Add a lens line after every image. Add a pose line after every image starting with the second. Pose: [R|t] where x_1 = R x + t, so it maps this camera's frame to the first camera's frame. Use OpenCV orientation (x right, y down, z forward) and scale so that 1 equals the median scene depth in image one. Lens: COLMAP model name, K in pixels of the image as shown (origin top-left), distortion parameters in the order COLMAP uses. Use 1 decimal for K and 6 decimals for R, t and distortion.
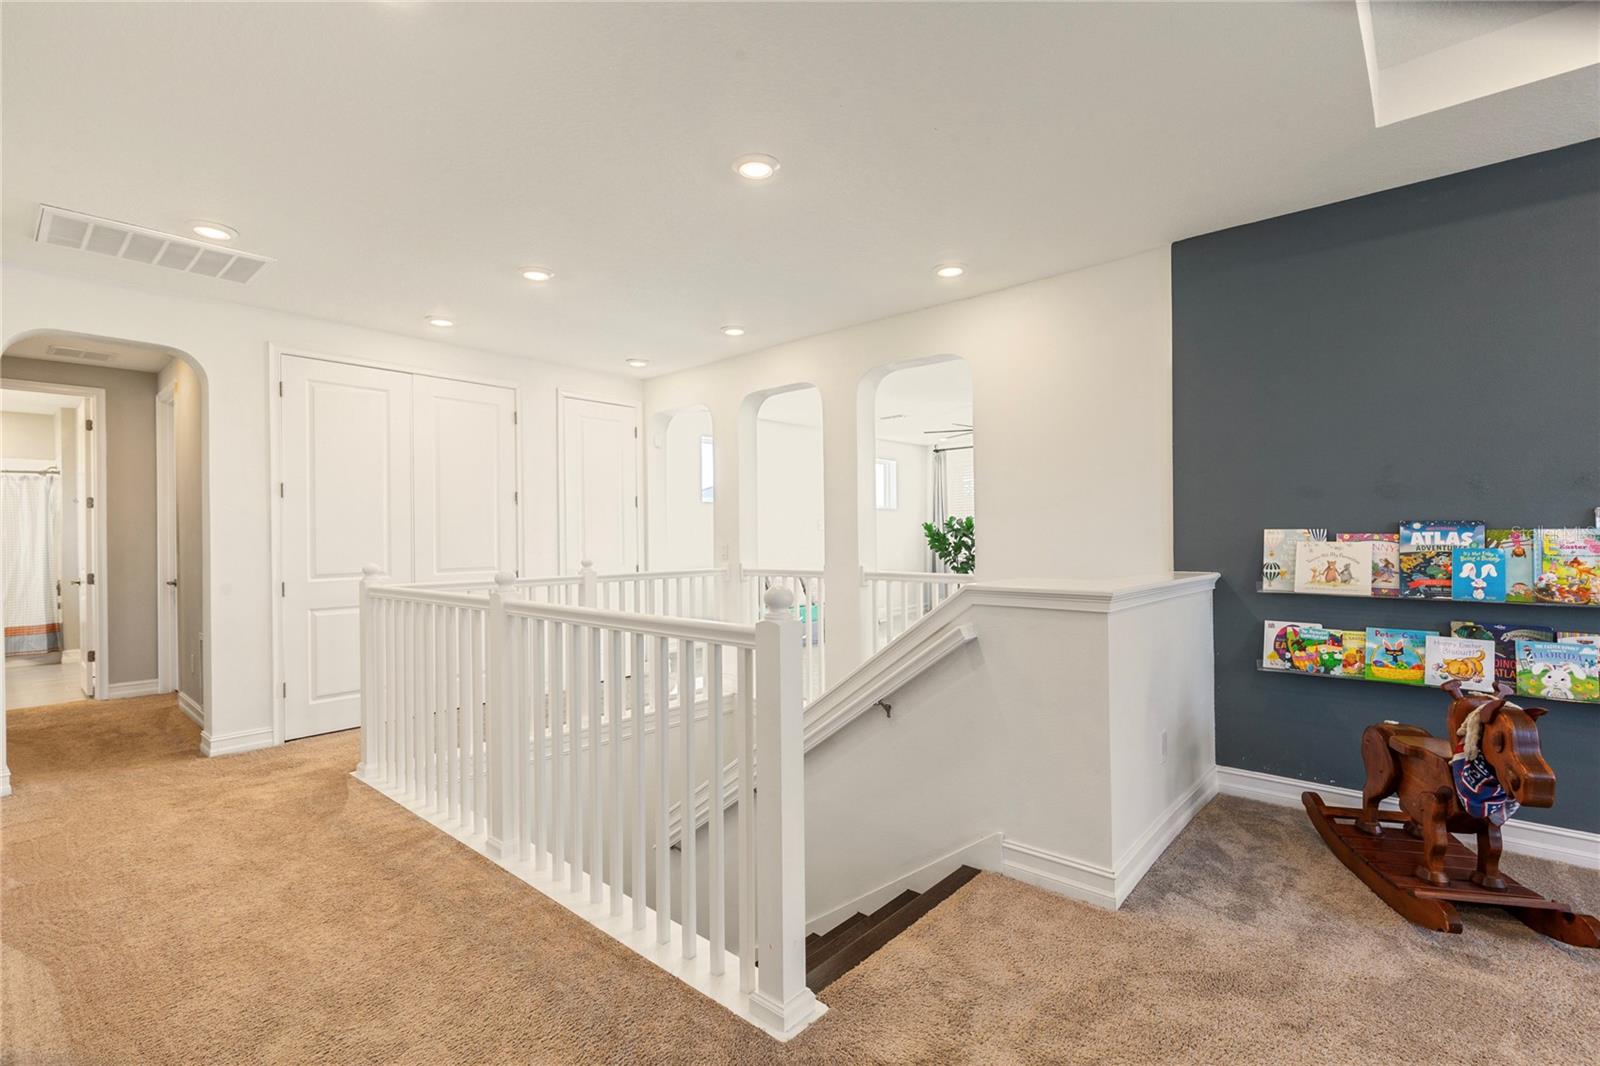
lens RADIAL K [[731.1, 0, 795.9], [0, 731.1, 538.1], [0, 0, 1]] dist [0.001689, 0.000539]
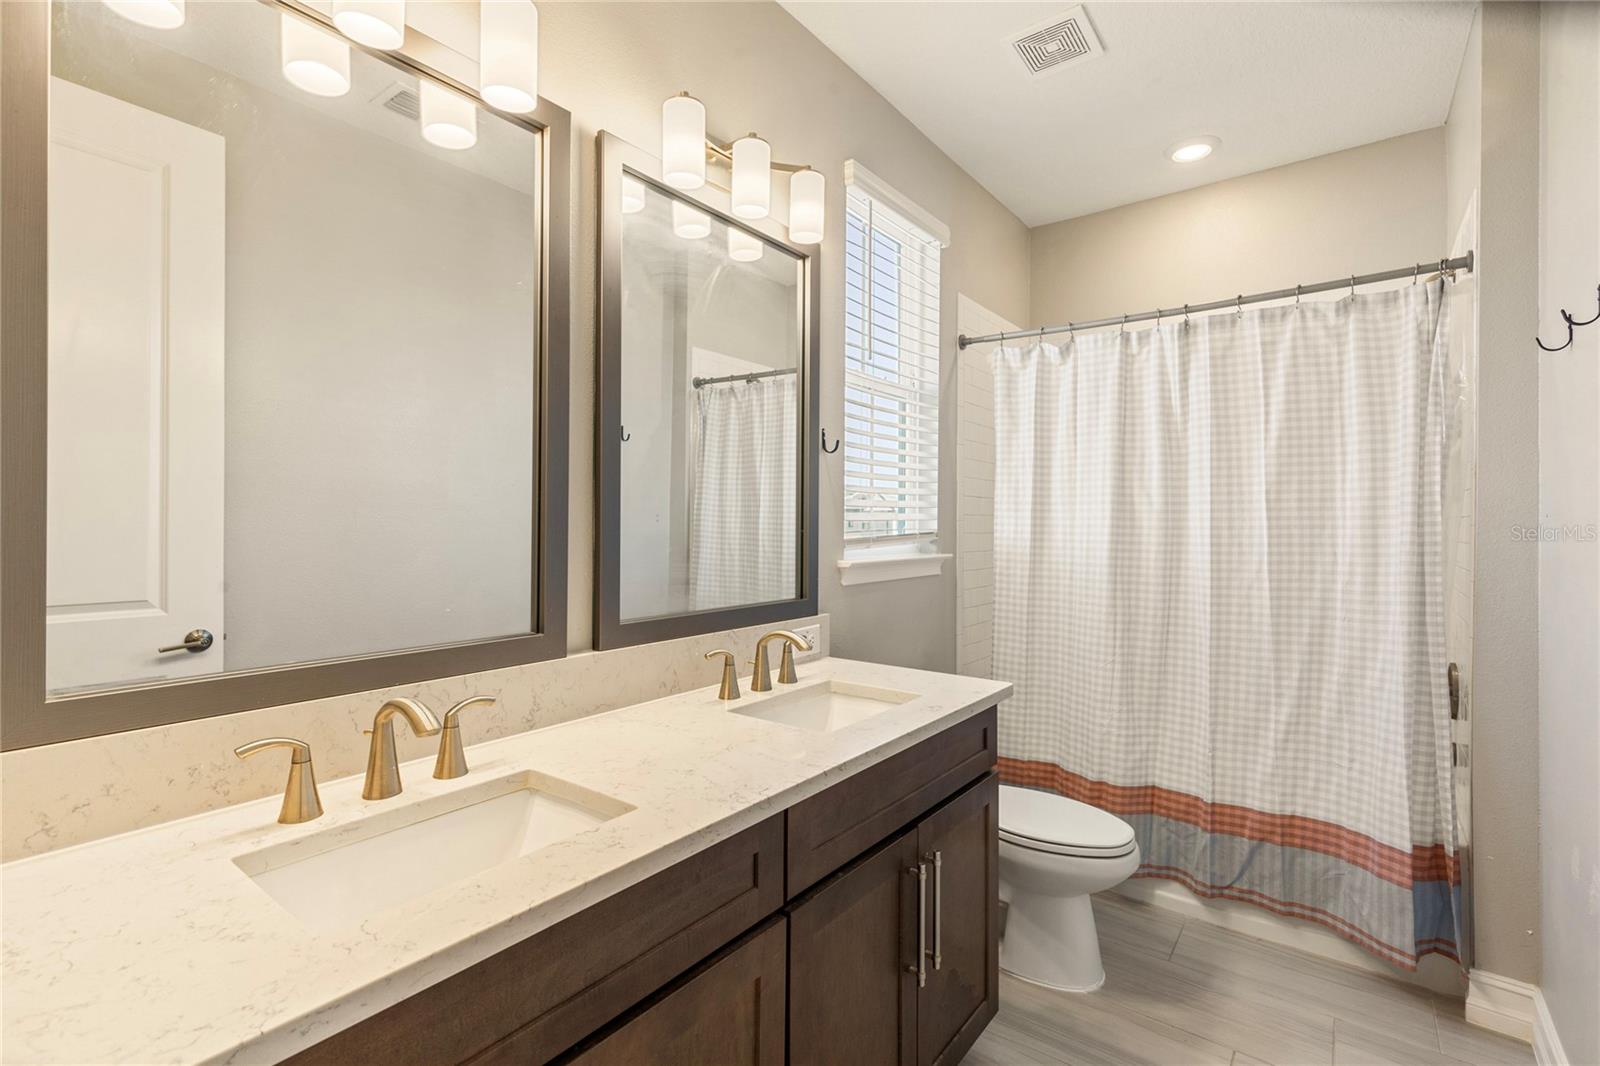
lens RADIAL K [[731.1, 0, 795.9], [0, 731.1, 538.1], [0, 0, 1]] dist [0.001689, 0.000539]
pose [[0.068623, 0.014439, -0.997538, -0.774982], [-0.006089, 0.999883, 0.014054, 0.005988], [0.997624, 0.005109, 0.068703, 0.758191]]
